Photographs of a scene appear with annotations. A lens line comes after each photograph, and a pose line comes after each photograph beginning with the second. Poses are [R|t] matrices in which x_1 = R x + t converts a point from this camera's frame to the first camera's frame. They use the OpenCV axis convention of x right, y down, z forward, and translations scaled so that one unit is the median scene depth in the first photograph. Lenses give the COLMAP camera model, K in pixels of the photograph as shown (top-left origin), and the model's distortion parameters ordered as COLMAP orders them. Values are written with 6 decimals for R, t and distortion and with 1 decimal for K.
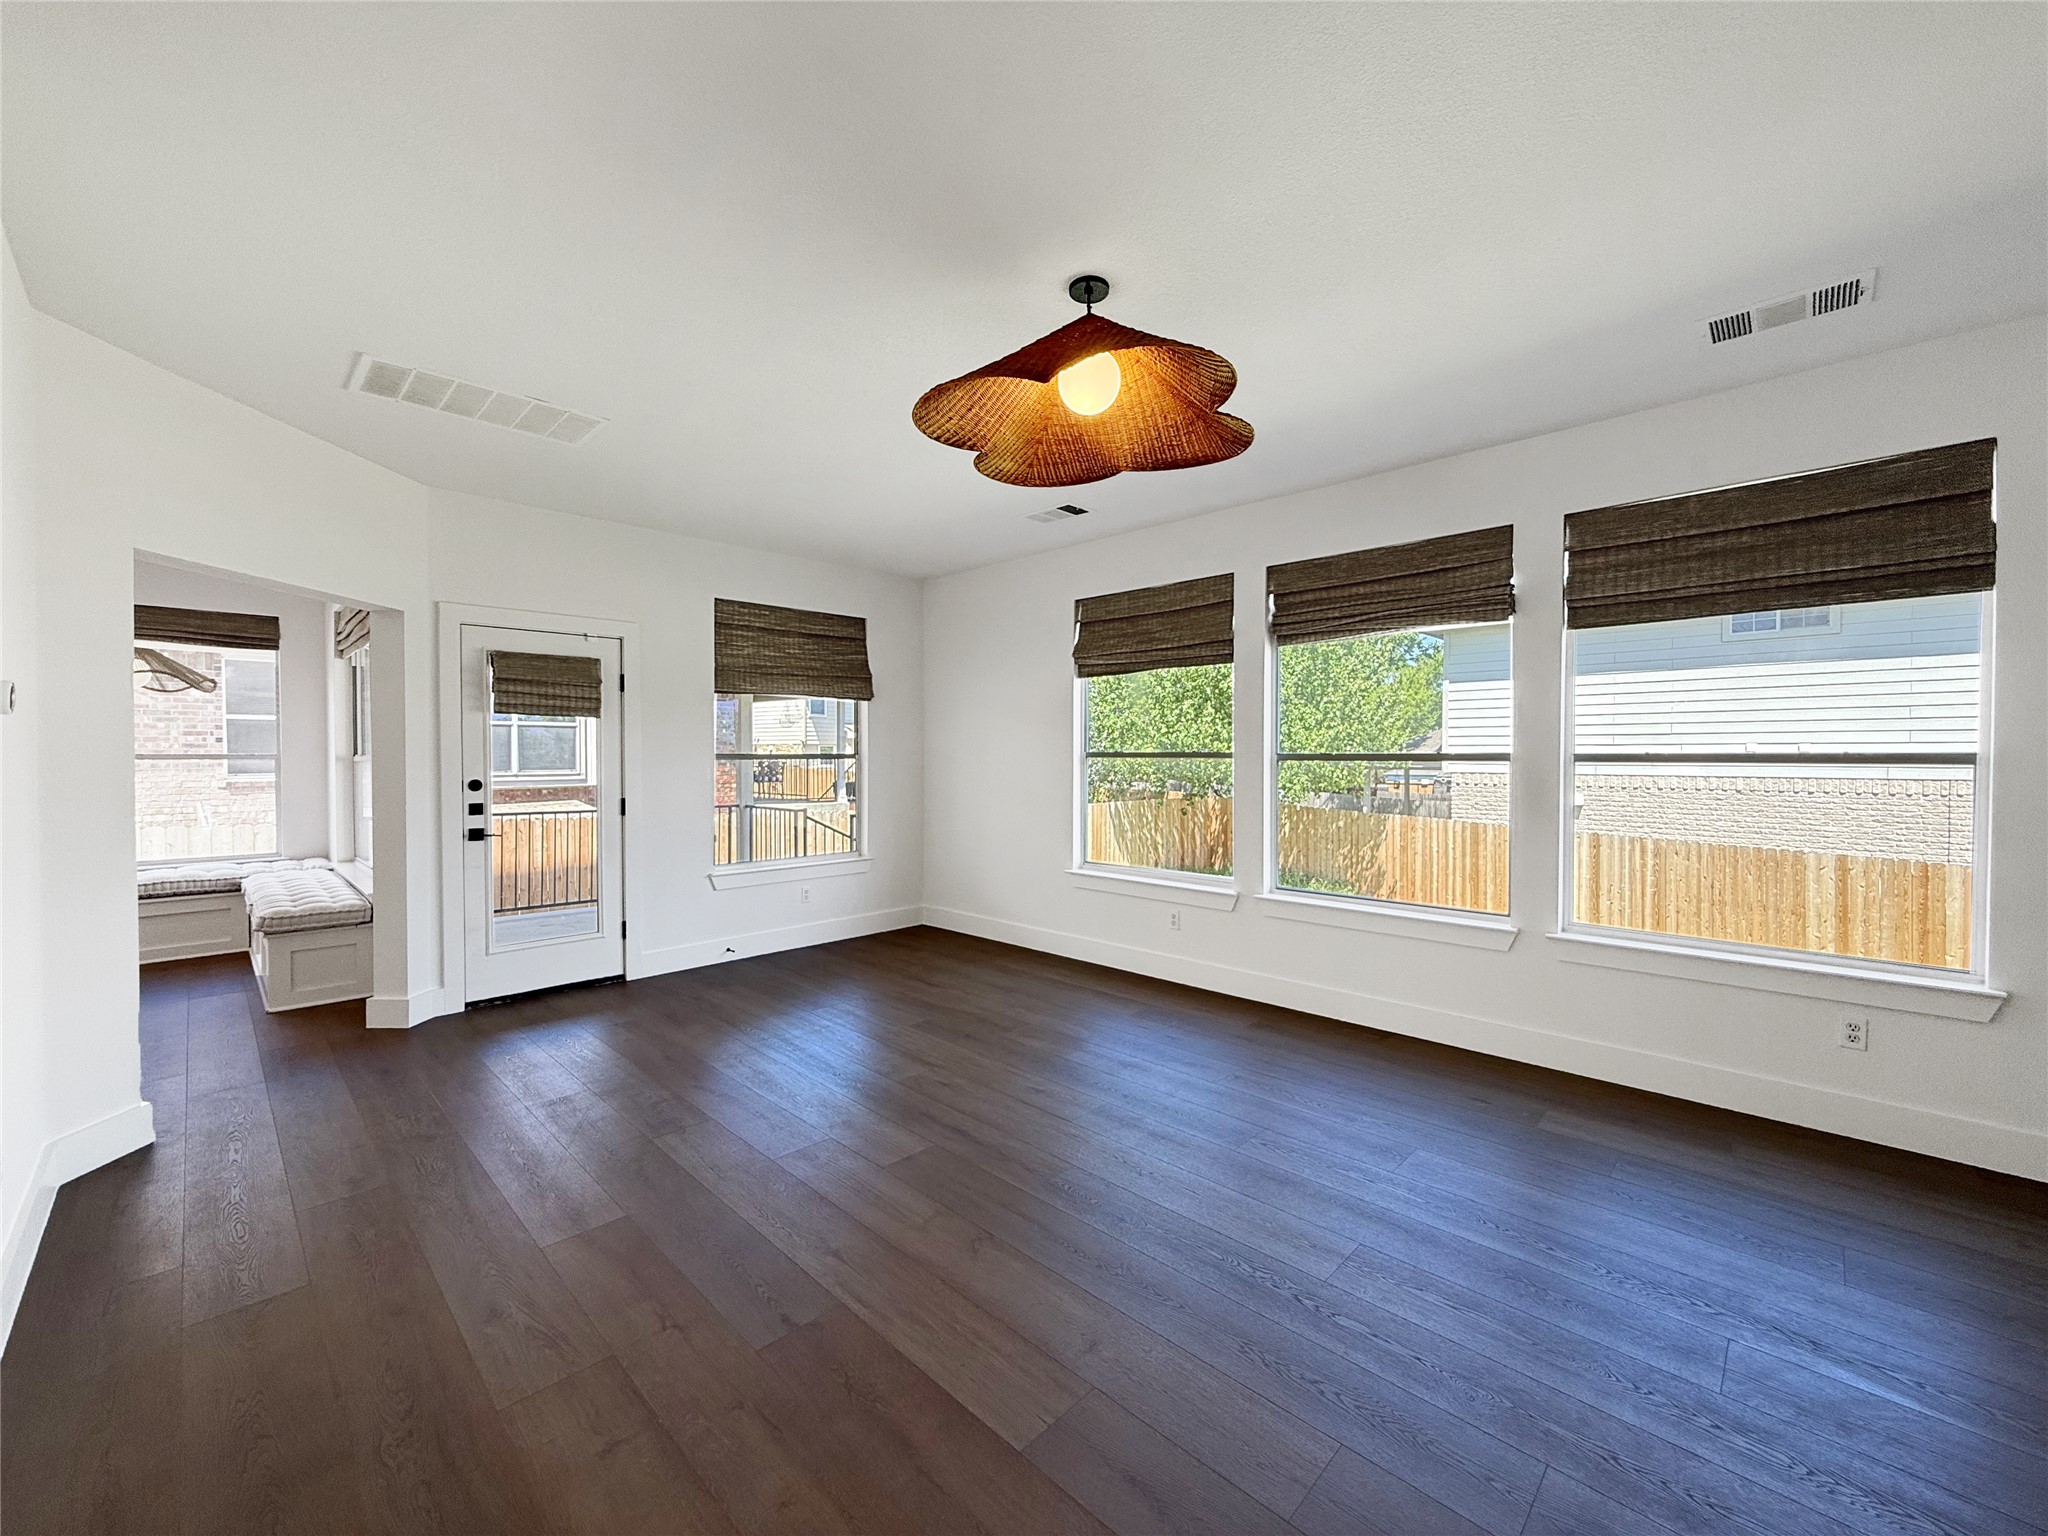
lens RADIAL K [[809.8, 0, 1019.3], [0, 809.8, 763.8], [0, 0, 1]] dist [0.003832, 0.000367]
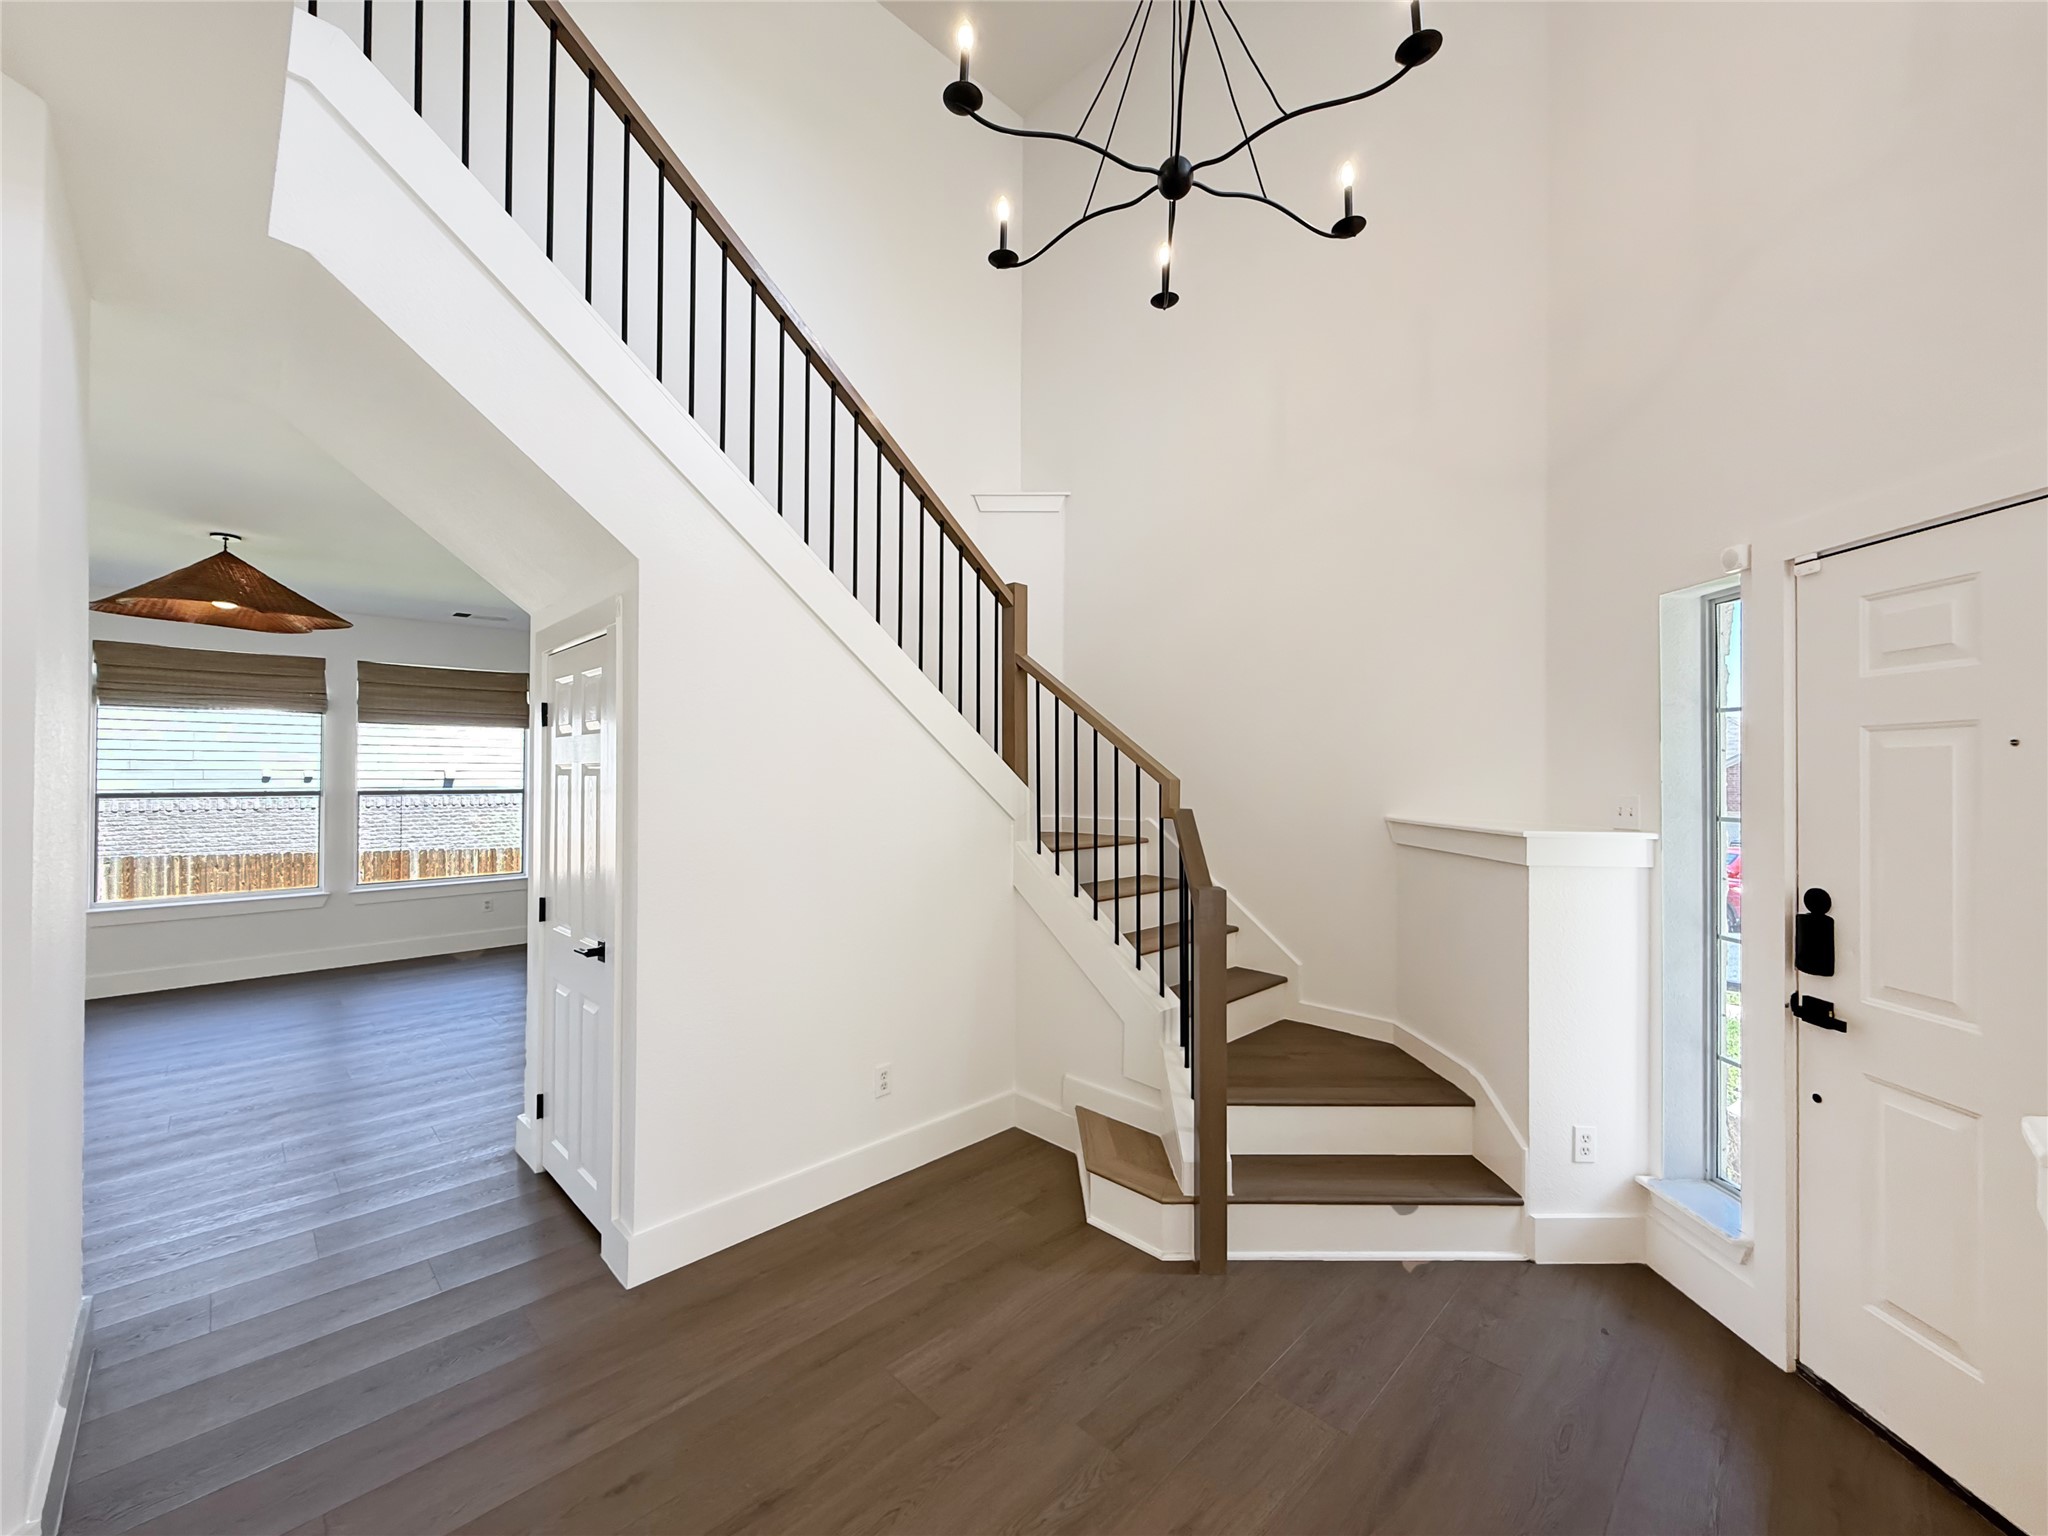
lens RADIAL K [[809.8, 0, 1017.8], [0, 809.8, 768.7], [0, 0, 1]] dist [0.003832, 0.000367]
pose [[0.009752, 0.007143, 0.999927, -0.345494], [0.006397, 0.999954, -0.007206, -0.012454], [-0.999932, 0.006467, 0.009706, -0.152183]]
